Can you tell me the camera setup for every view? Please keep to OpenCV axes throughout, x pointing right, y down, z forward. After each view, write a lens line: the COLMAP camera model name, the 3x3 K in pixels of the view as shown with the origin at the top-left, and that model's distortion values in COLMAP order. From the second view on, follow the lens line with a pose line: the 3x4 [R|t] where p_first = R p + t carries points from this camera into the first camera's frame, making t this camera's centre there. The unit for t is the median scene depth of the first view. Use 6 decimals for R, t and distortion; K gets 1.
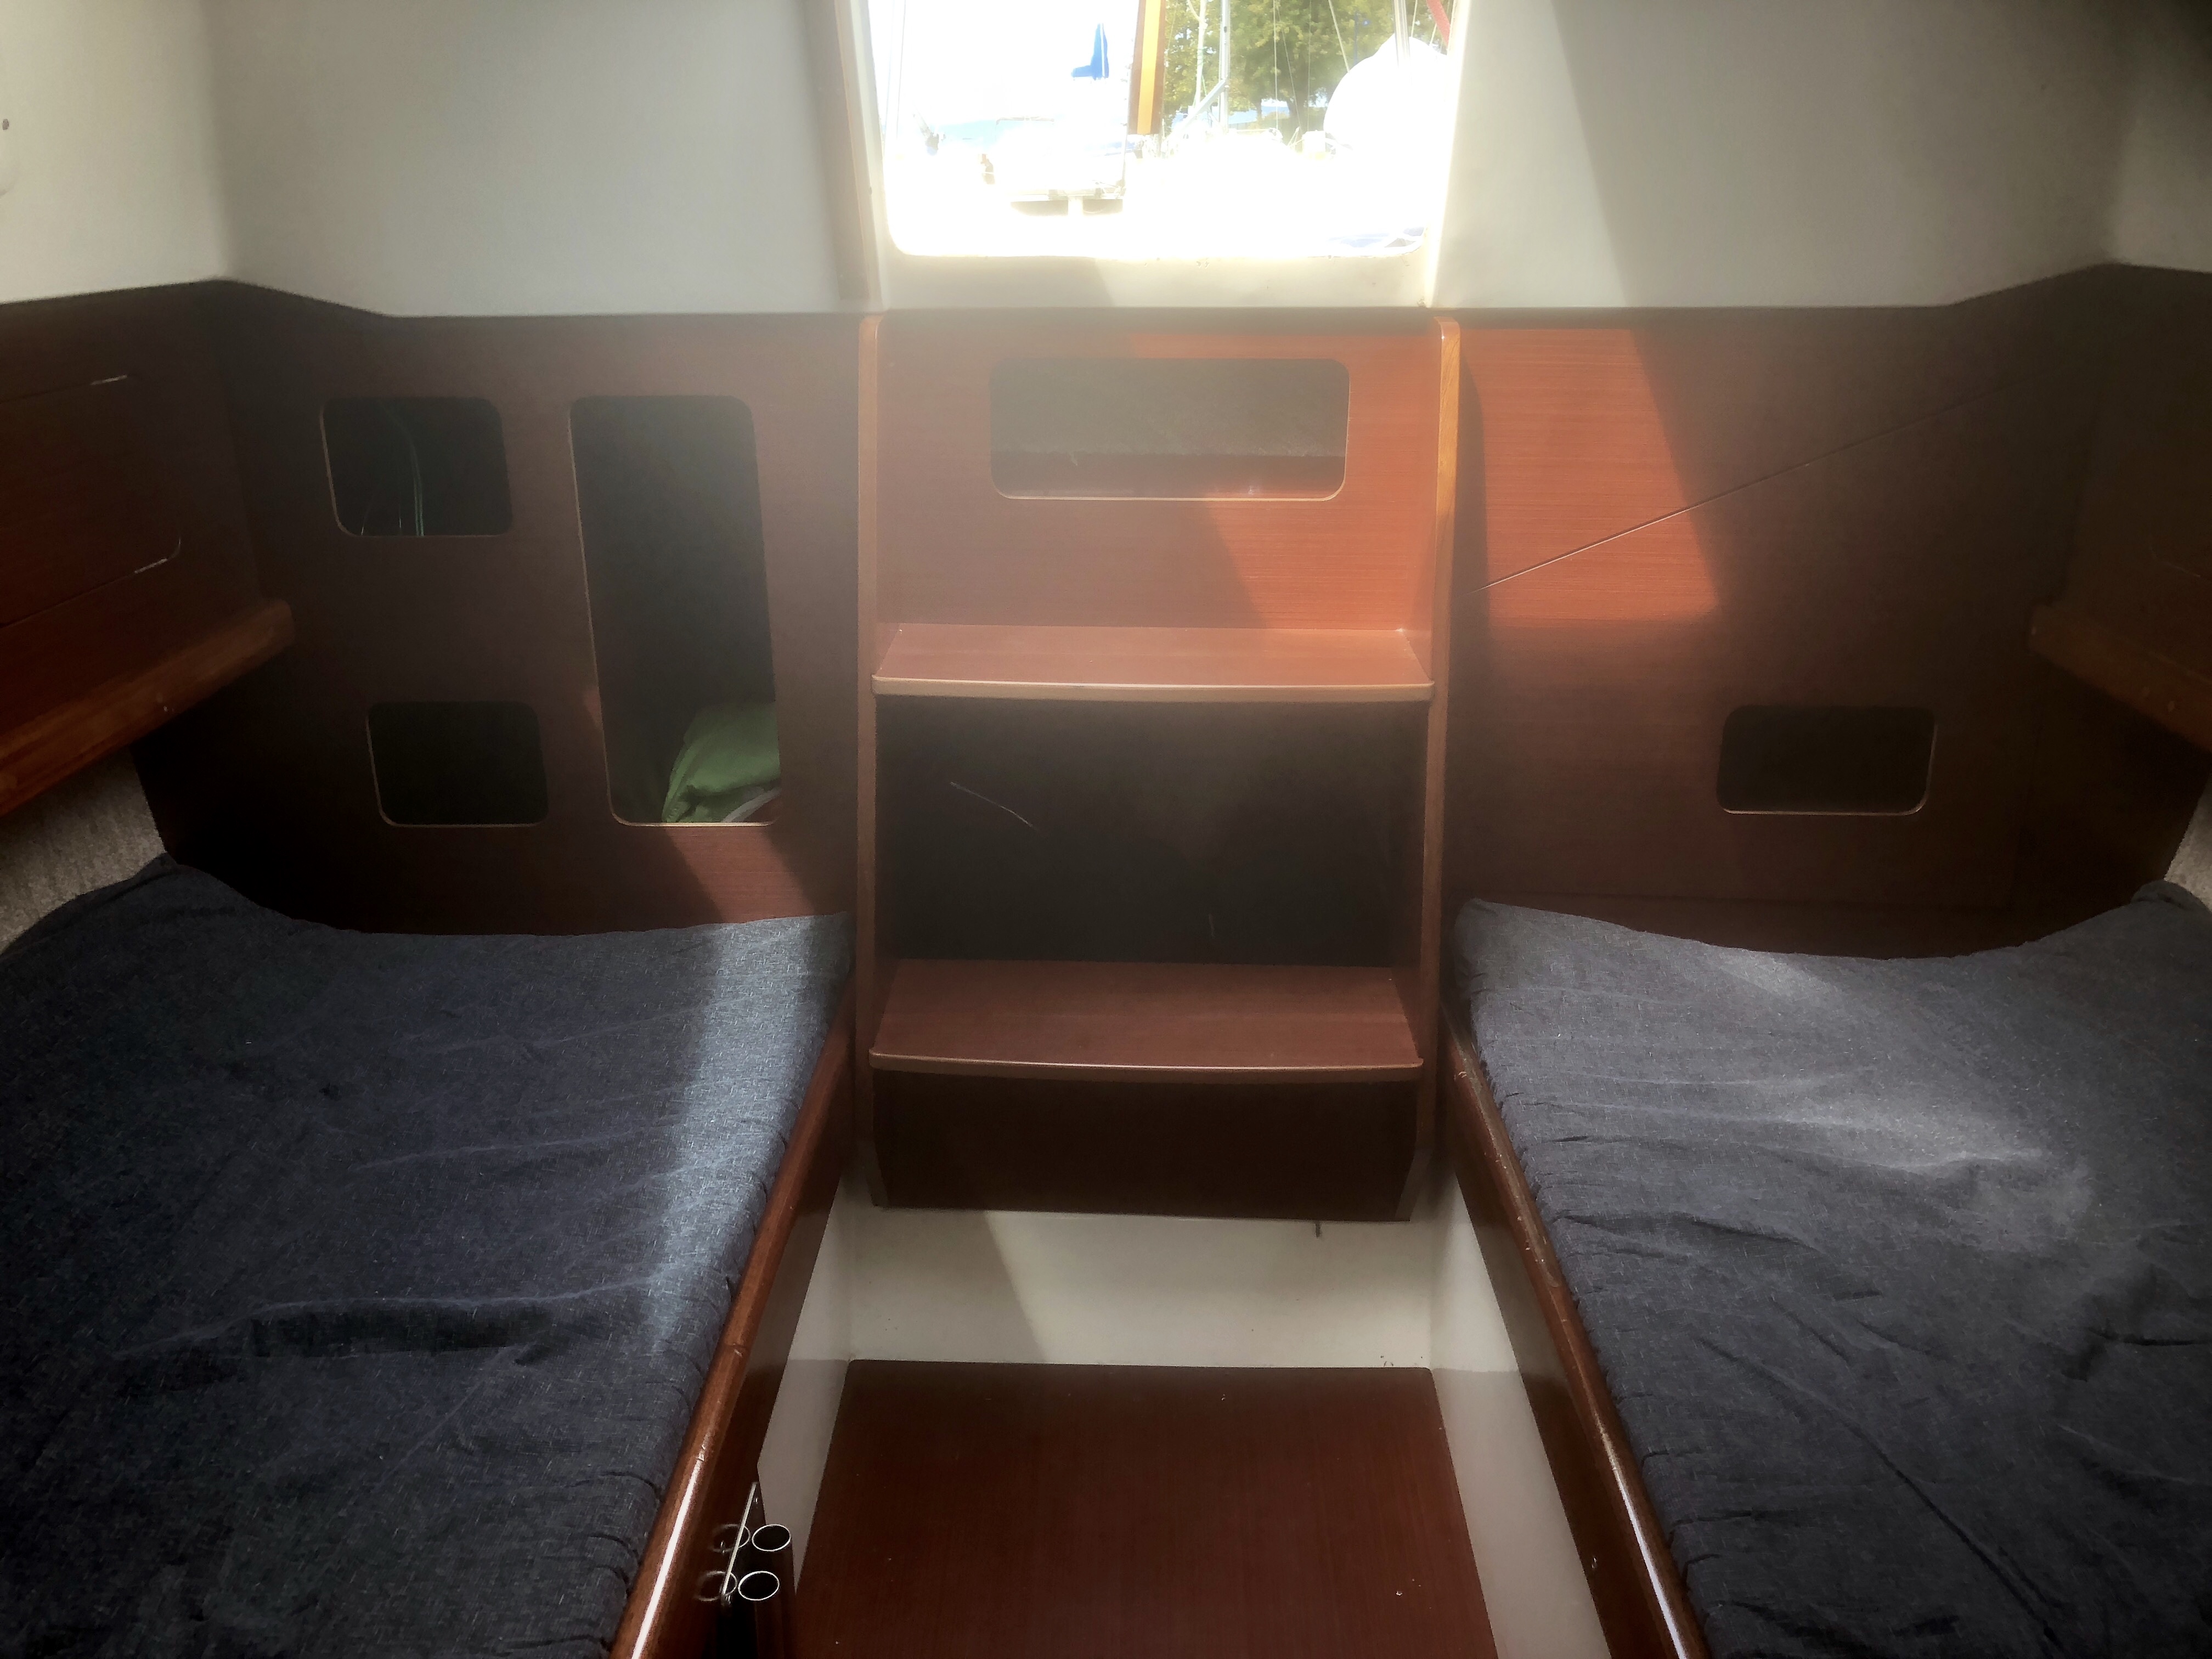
lens RADIAL K [[1814.2, 0, 1053.9], [0, 1814.2, 831.4], [0, 0, 1]] dist [0.015320, 0.020362]
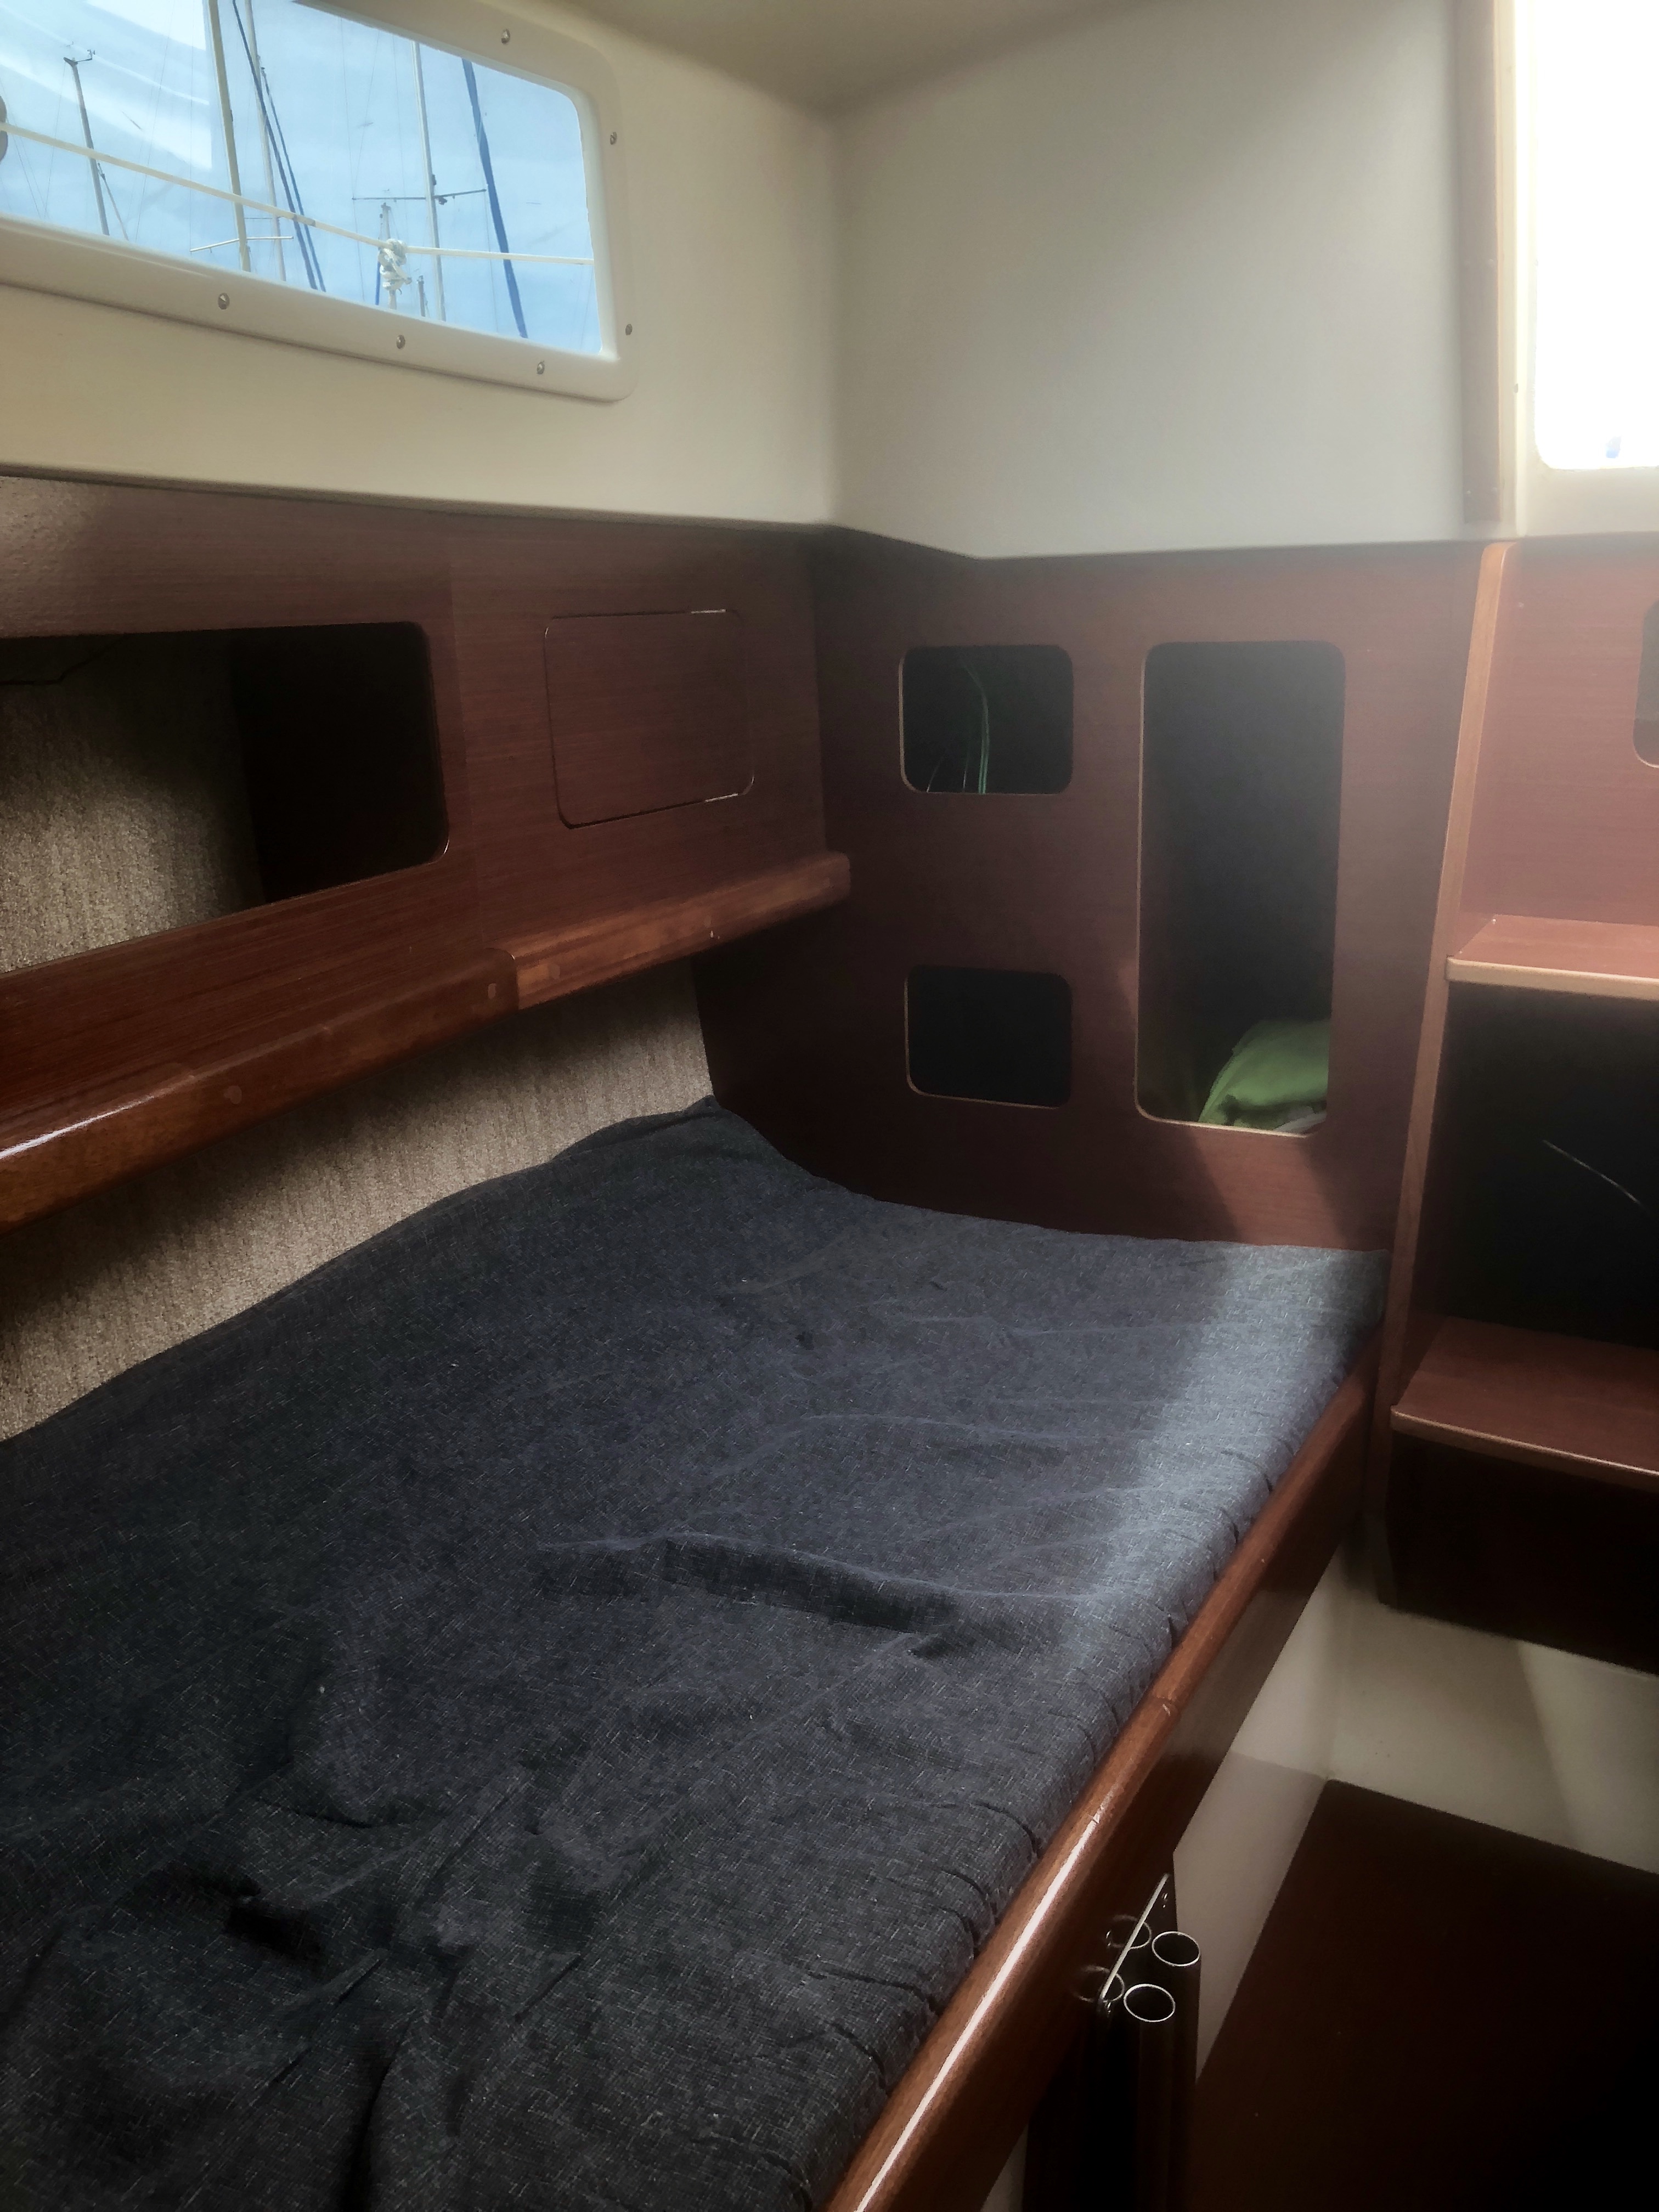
lens RADIAL K [[1786.4, 0, 862.7], [0, 1786.4, 1097.5], [0, 0, 1]] dist [0.085990, -0.190539]
pose [[0.901511, 0.106695, -0.419398, 0.012975], [-0.140278, 0.988850, -0.049970, 0.061164], [0.409390, 0.103881, 0.906426, 0.146844]]
